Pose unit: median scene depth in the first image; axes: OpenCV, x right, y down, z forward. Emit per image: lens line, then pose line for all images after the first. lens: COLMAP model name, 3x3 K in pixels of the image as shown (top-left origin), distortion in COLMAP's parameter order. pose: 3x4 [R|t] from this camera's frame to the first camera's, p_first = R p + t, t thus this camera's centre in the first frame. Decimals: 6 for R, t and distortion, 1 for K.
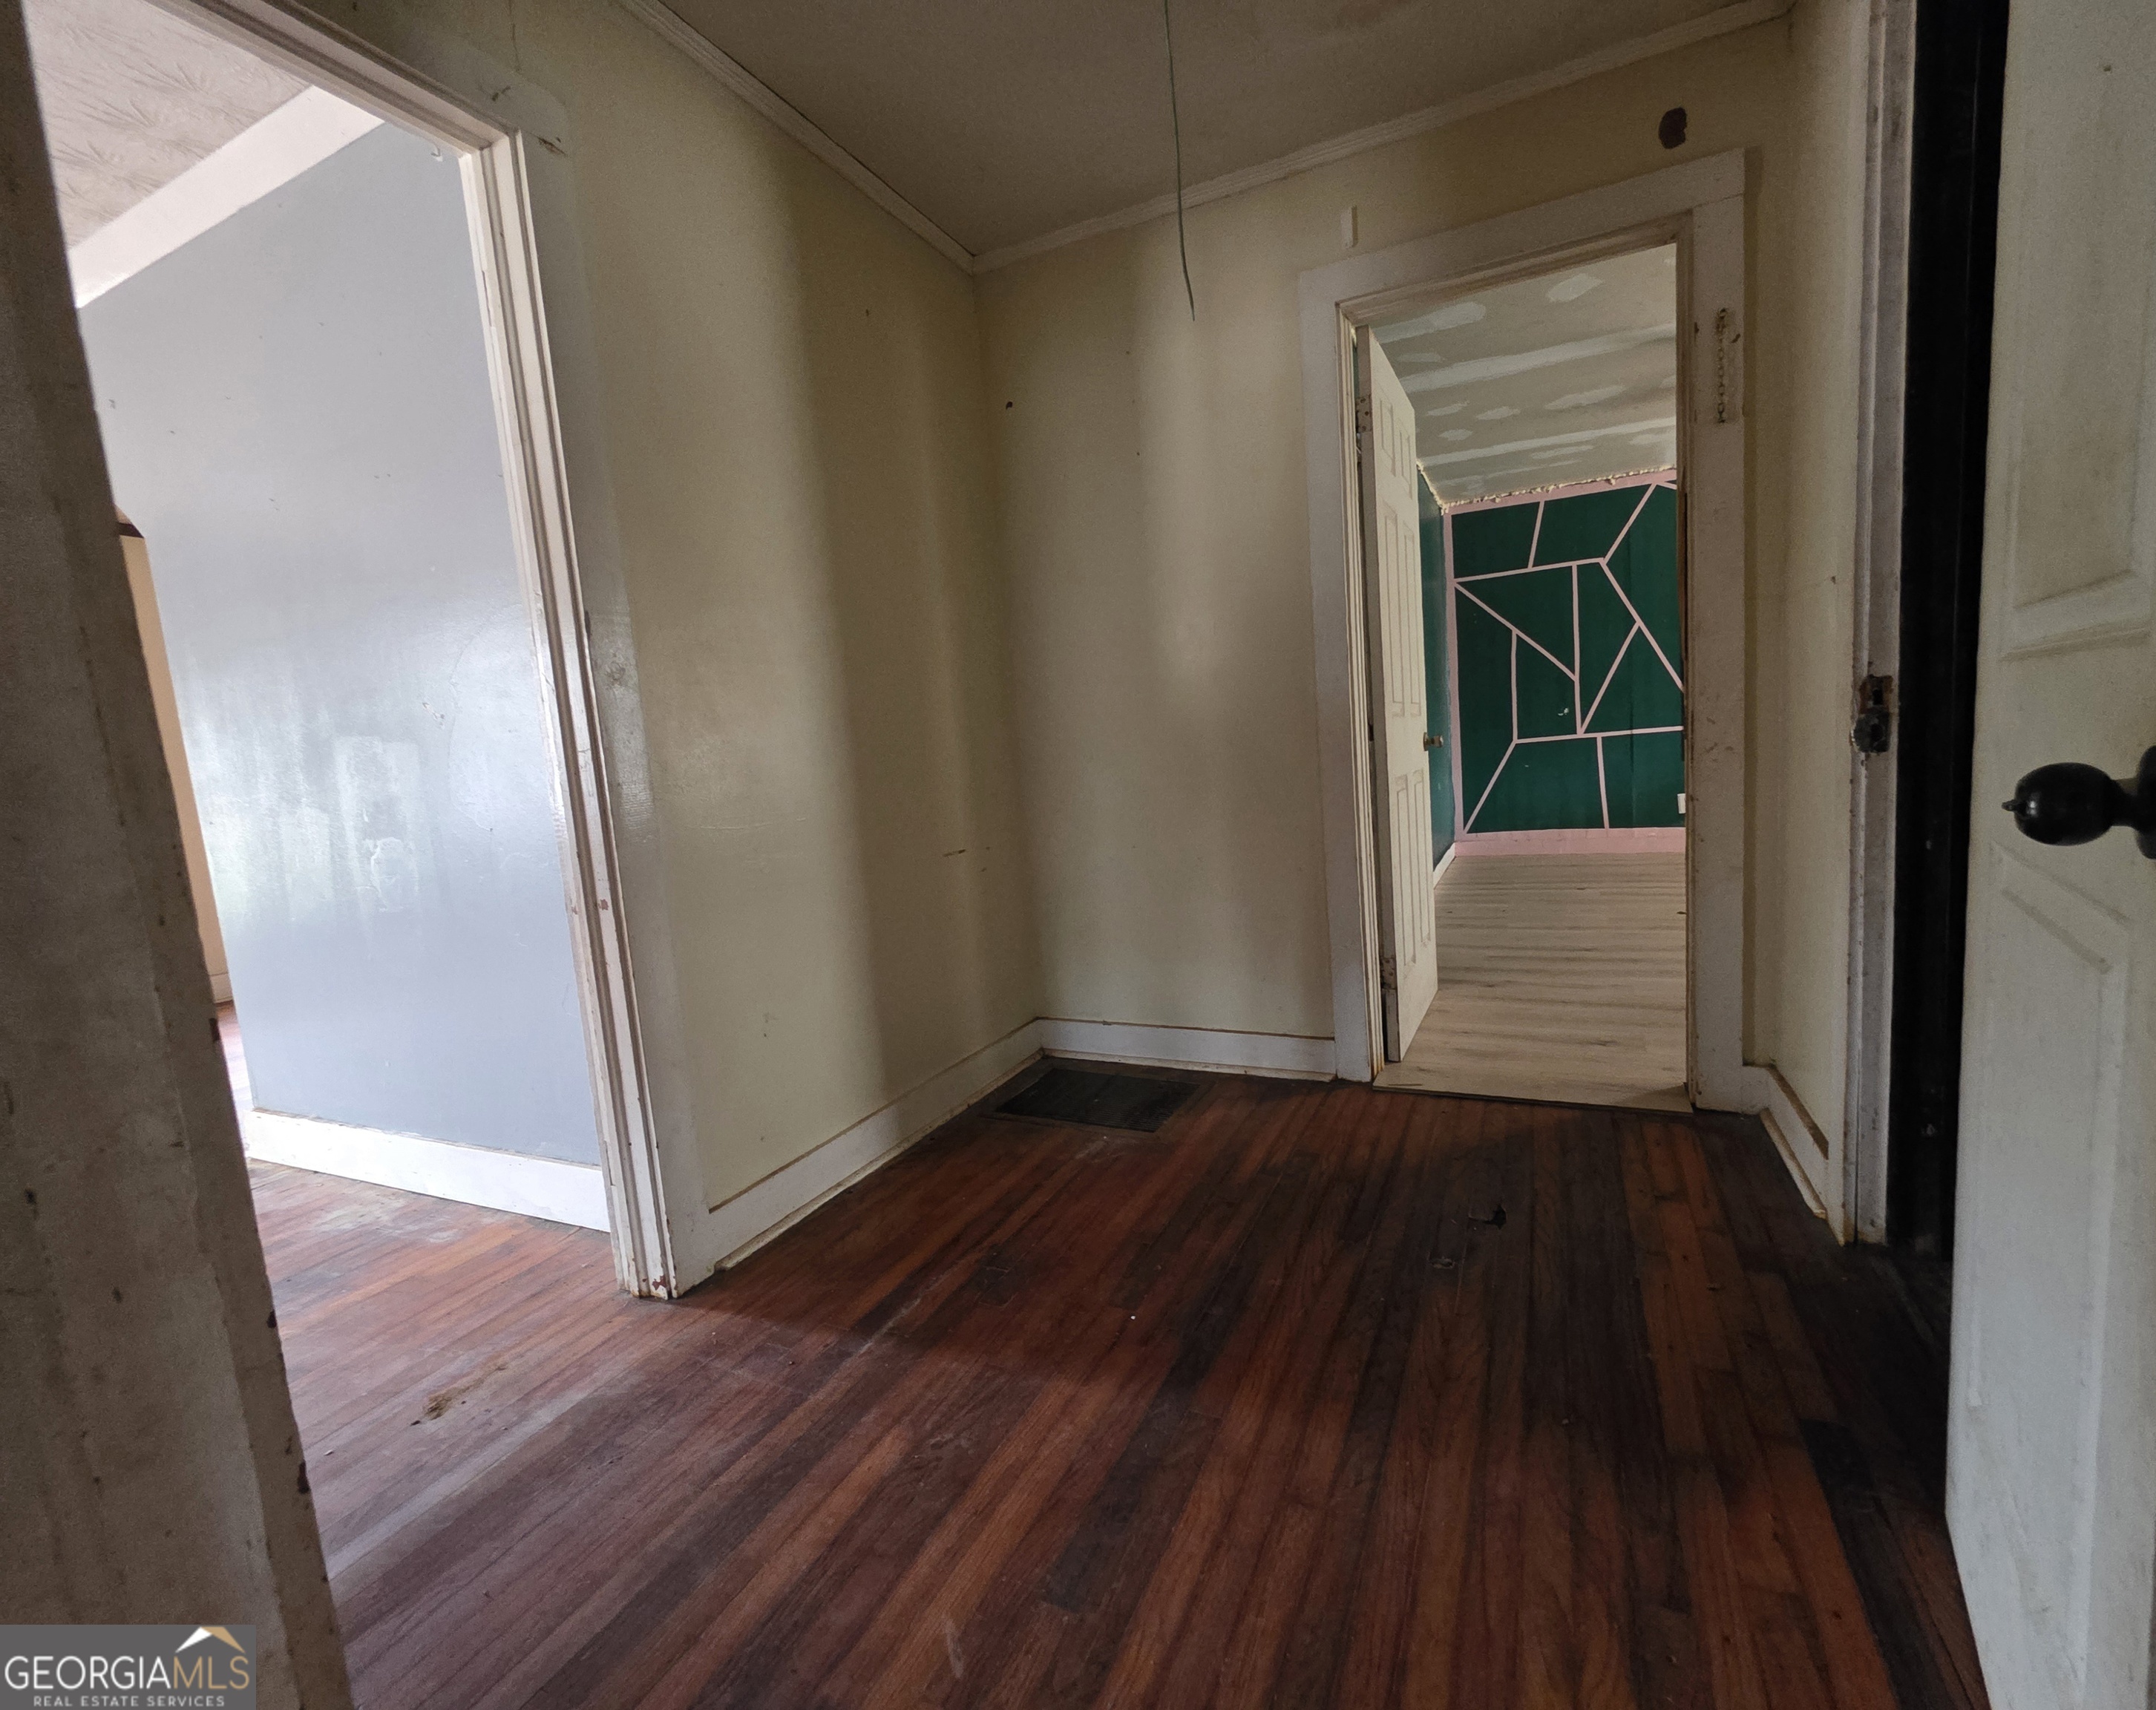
lens RADIAL K [[909.9, 0, 1143.8], [0, 909.9, 848.9], [0, 0, 1]] dist [0.001715, -0.000139]
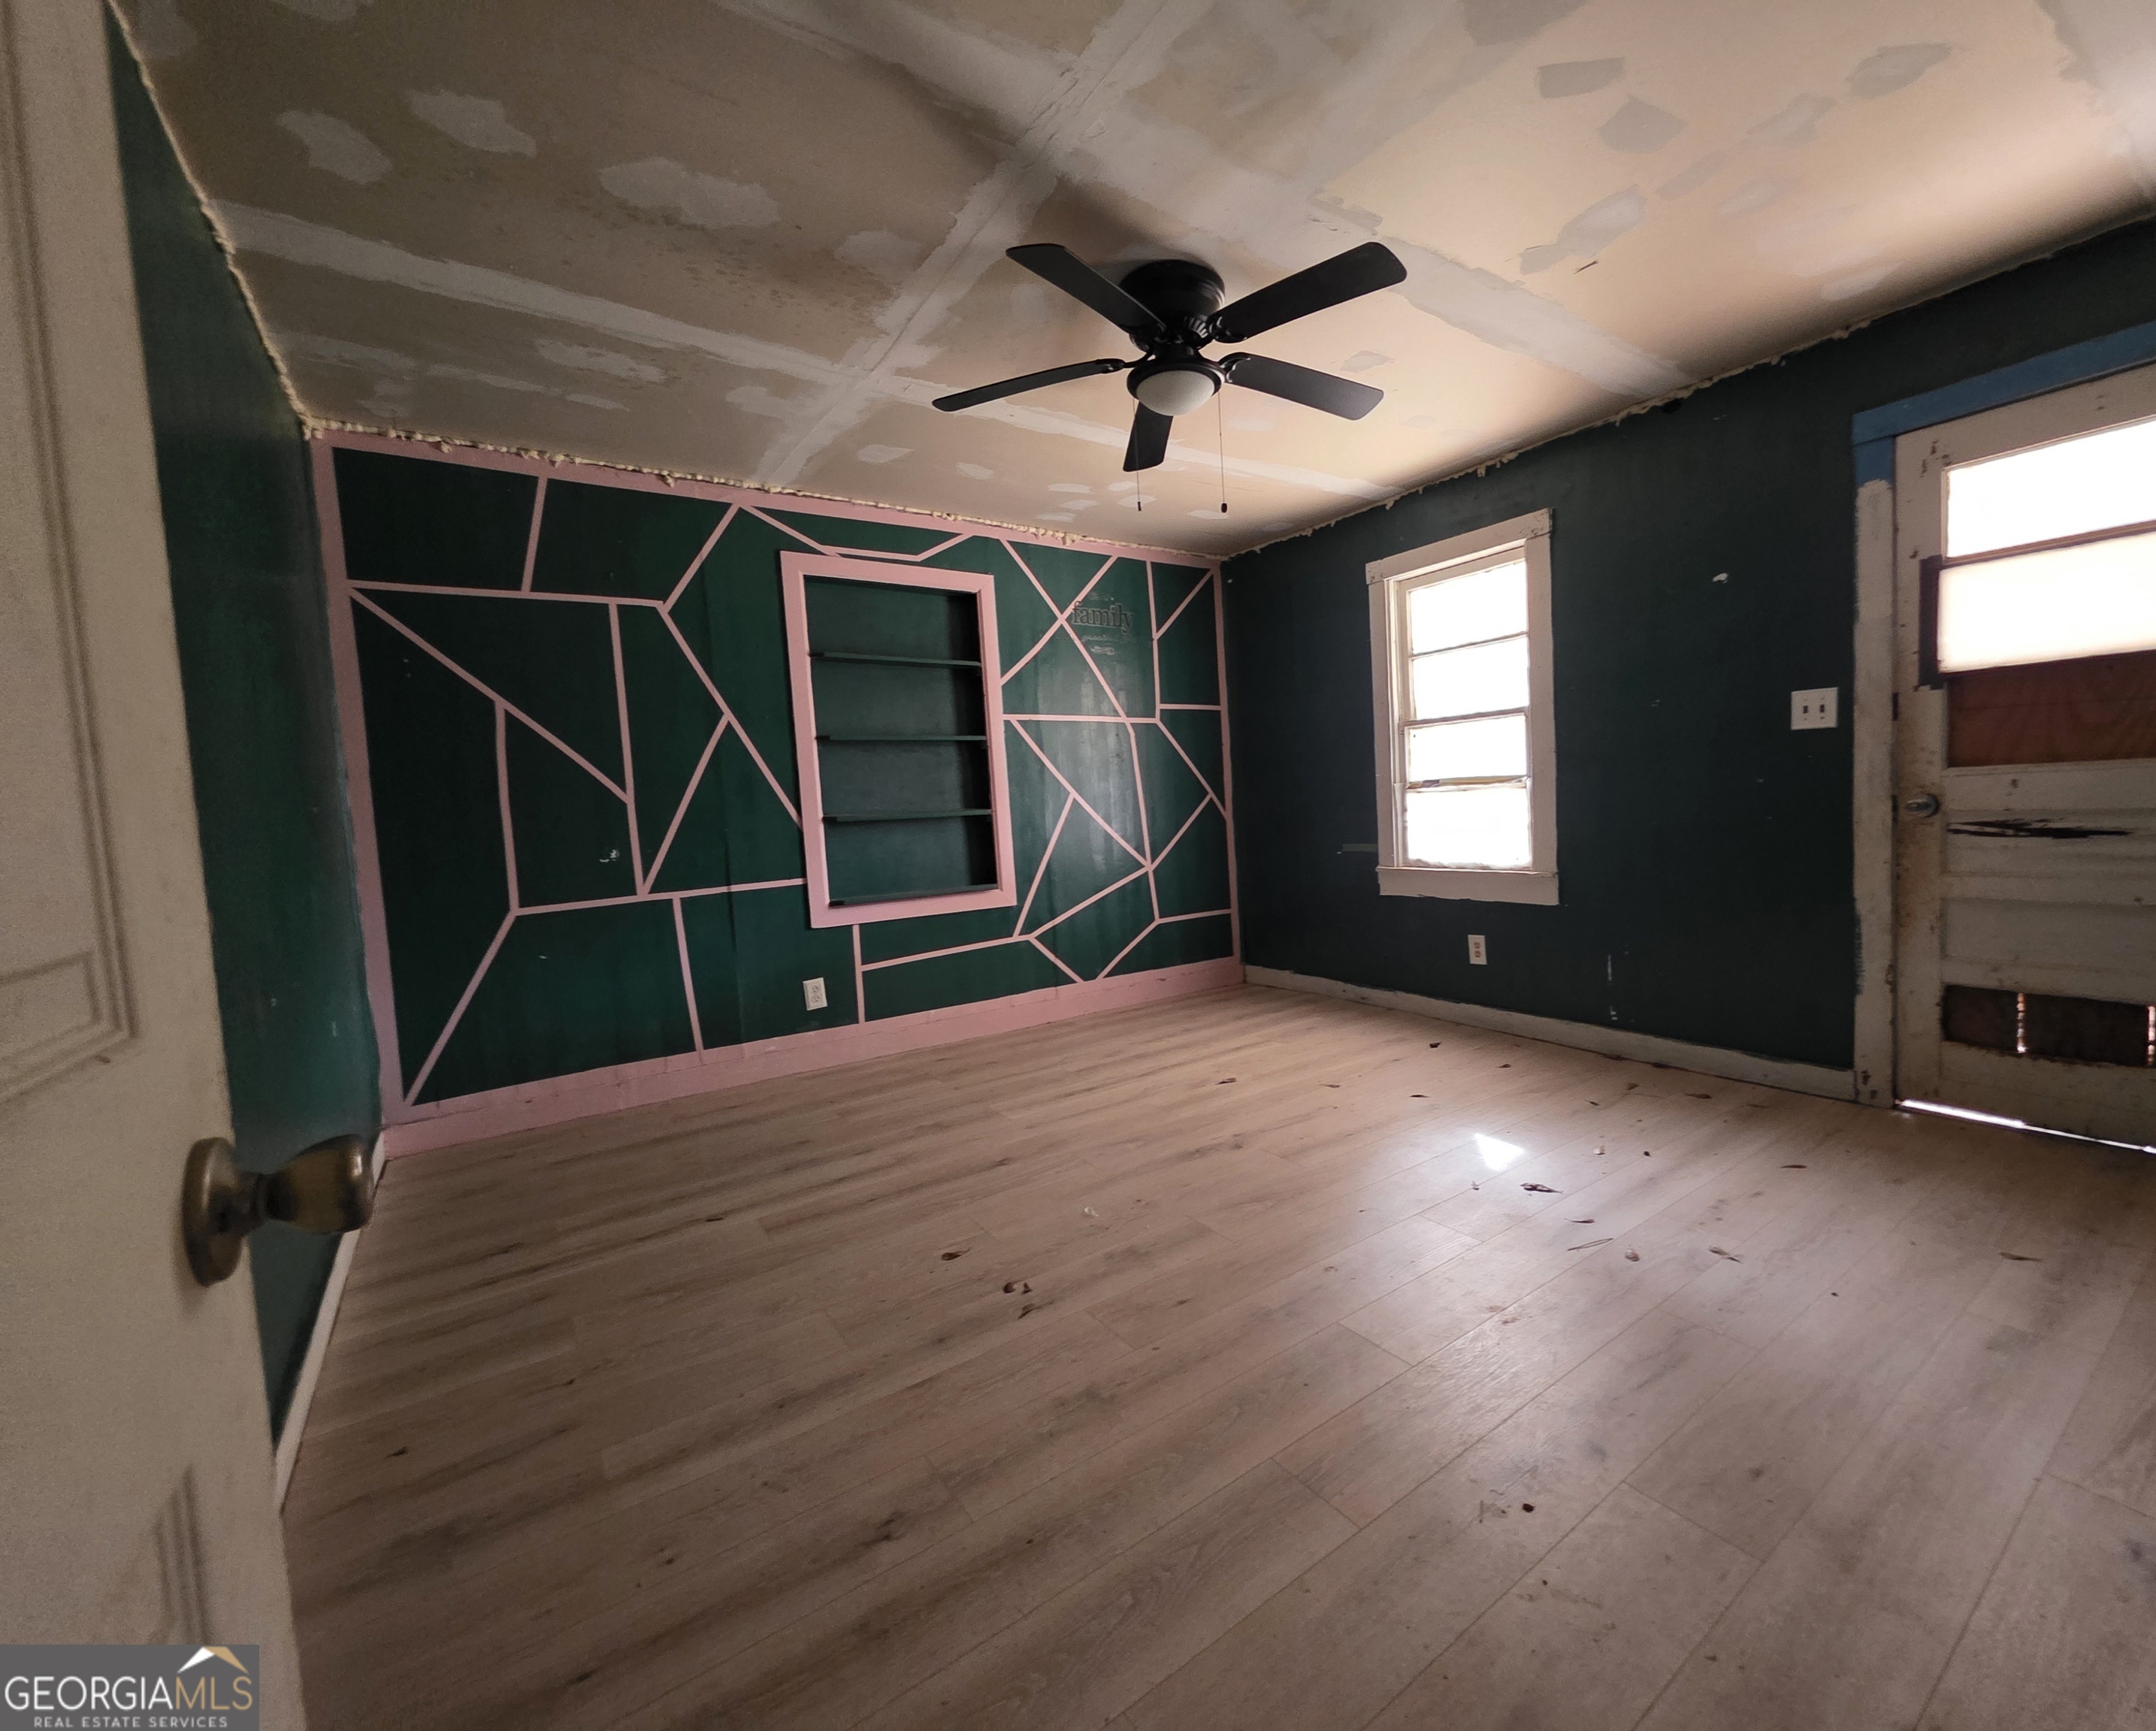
lens RADIAL K [[924.8, 0, 1172.8], [0, 924.8, 858.0], [0, 0, 1]] dist [0.001714, -0.000101]
pose [[0.490929, -0.004844, 0.871186, 0.135372], [0.114298, 0.991699, -0.058895, -0.076836], [-0.863669, 0.128488, 0.487408, 0.425232]]
